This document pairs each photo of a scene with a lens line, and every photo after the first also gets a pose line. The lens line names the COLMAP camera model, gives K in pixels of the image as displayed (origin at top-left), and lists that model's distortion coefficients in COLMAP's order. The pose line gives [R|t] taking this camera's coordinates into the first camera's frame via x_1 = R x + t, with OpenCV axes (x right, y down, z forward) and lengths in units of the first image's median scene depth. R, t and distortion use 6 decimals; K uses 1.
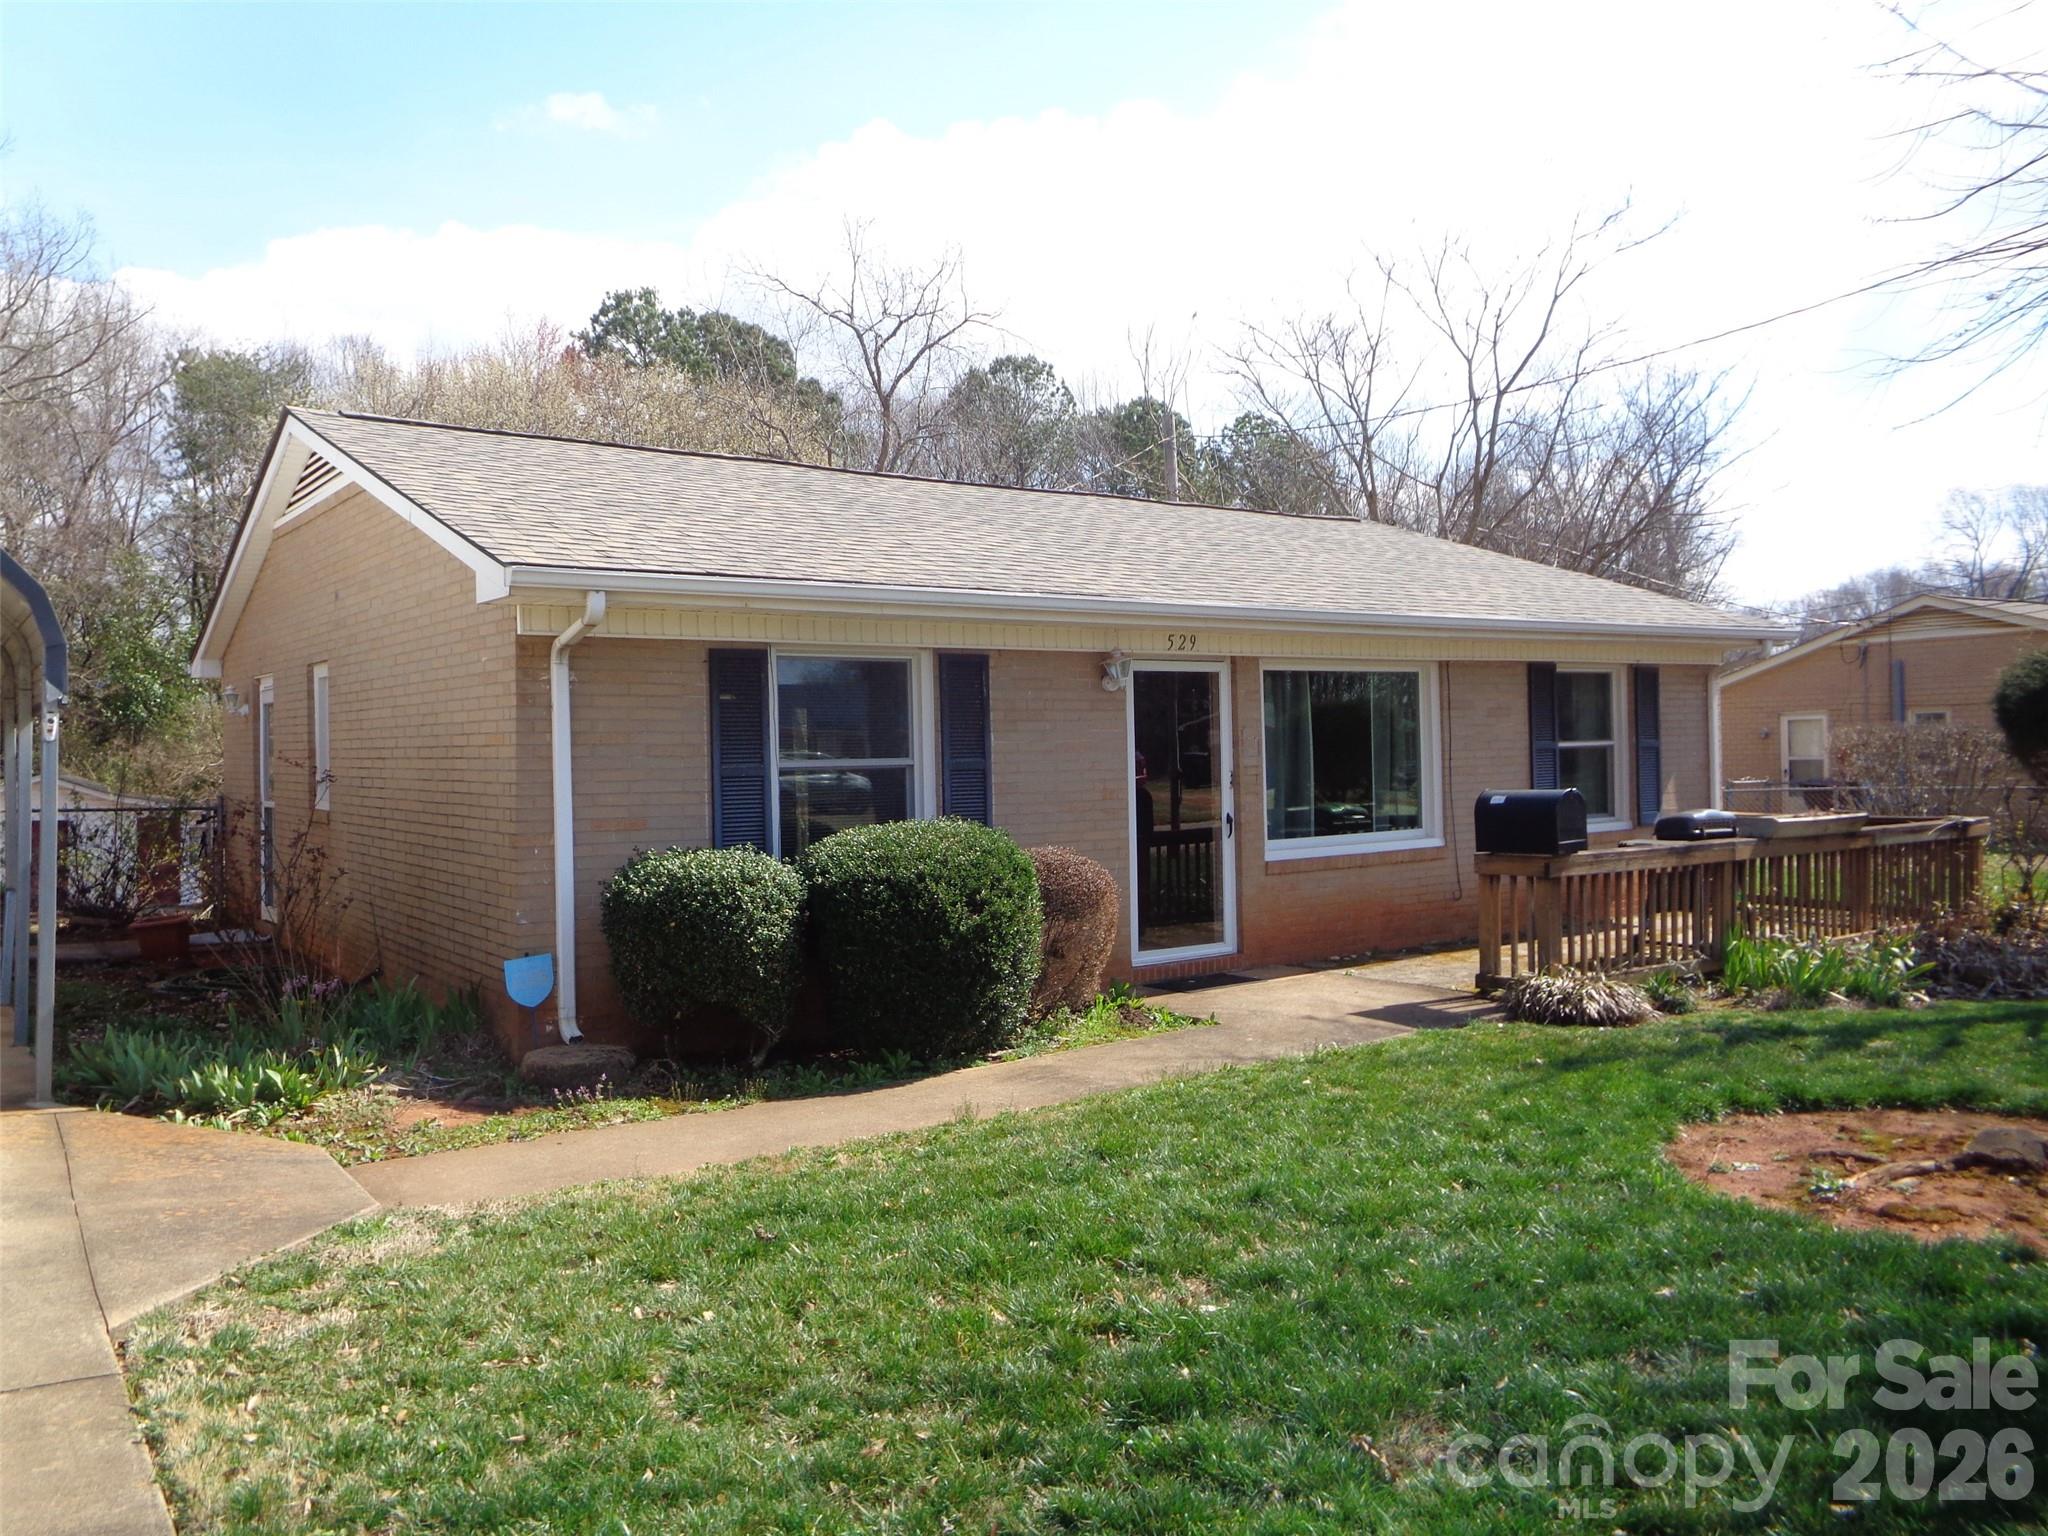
lens RADIAL K [[1480.9, 0, 1030.6], [0, 1480.9, 758.4], [0, 0, 1]] dist [-0.095571, 0.135045]
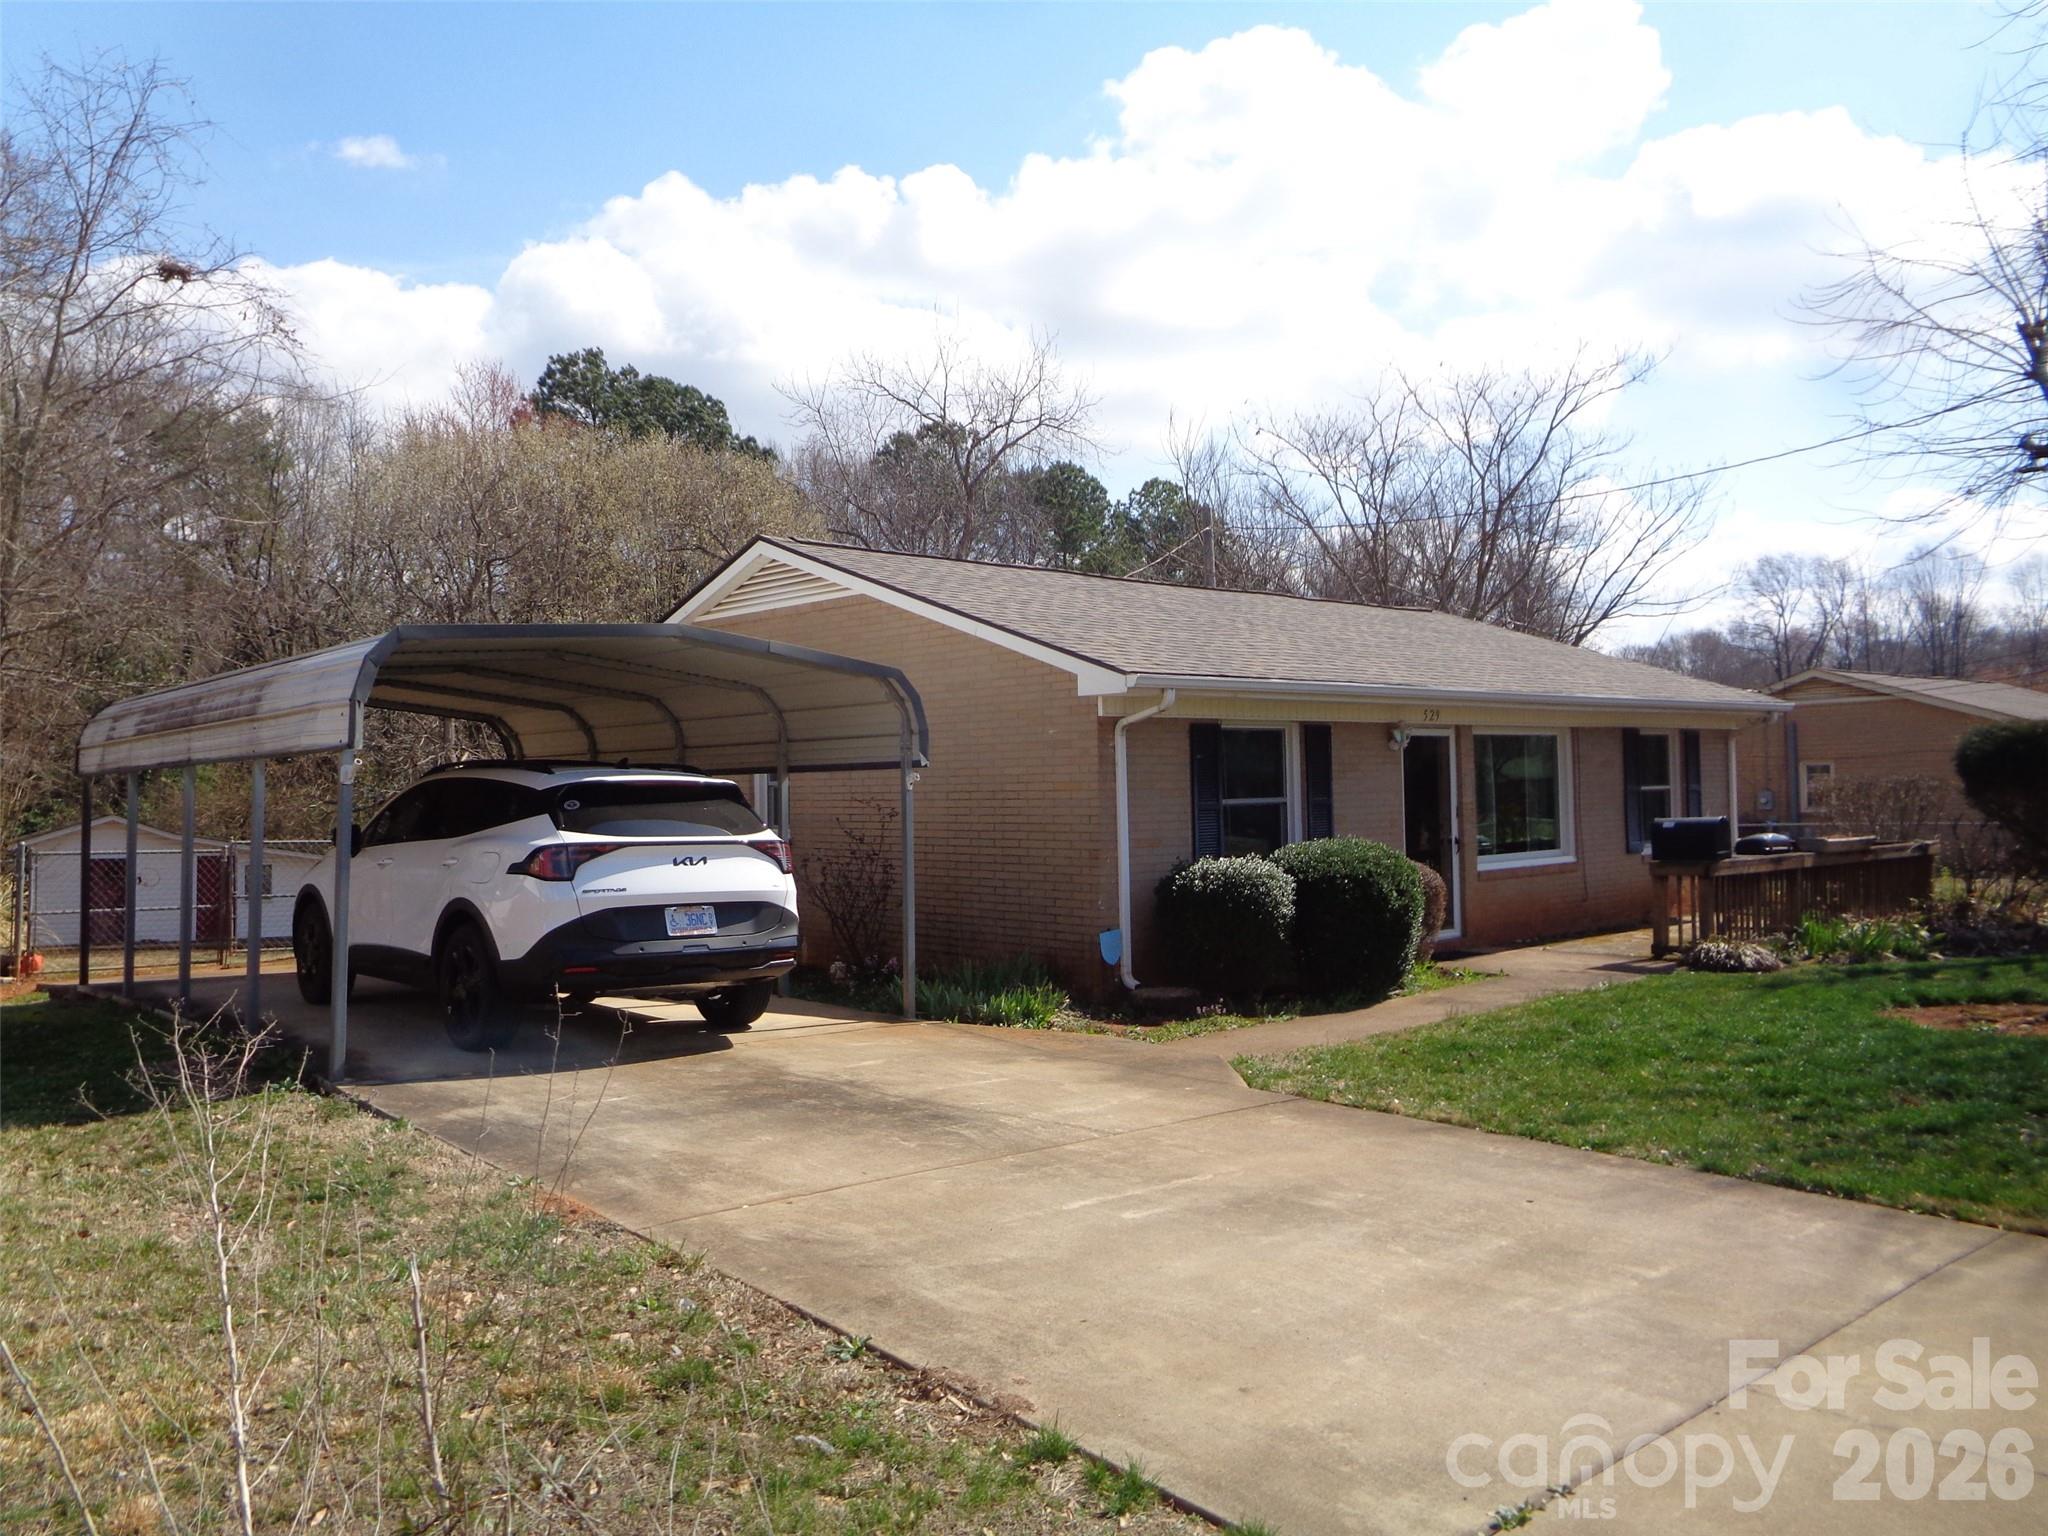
lens RADIAL K [[1480.9, 0, 1030.6], [0, 1480.9, 758.4], [0, 0, 1]] dist [-0.095571, 0.135045]
pose [[0.993705, 0.004036, 0.111957, -0.425011], [-0.000749, 0.999568, -0.029393, 0.003916], [-0.112028, 0.029125, 0.993278, -0.345740]]
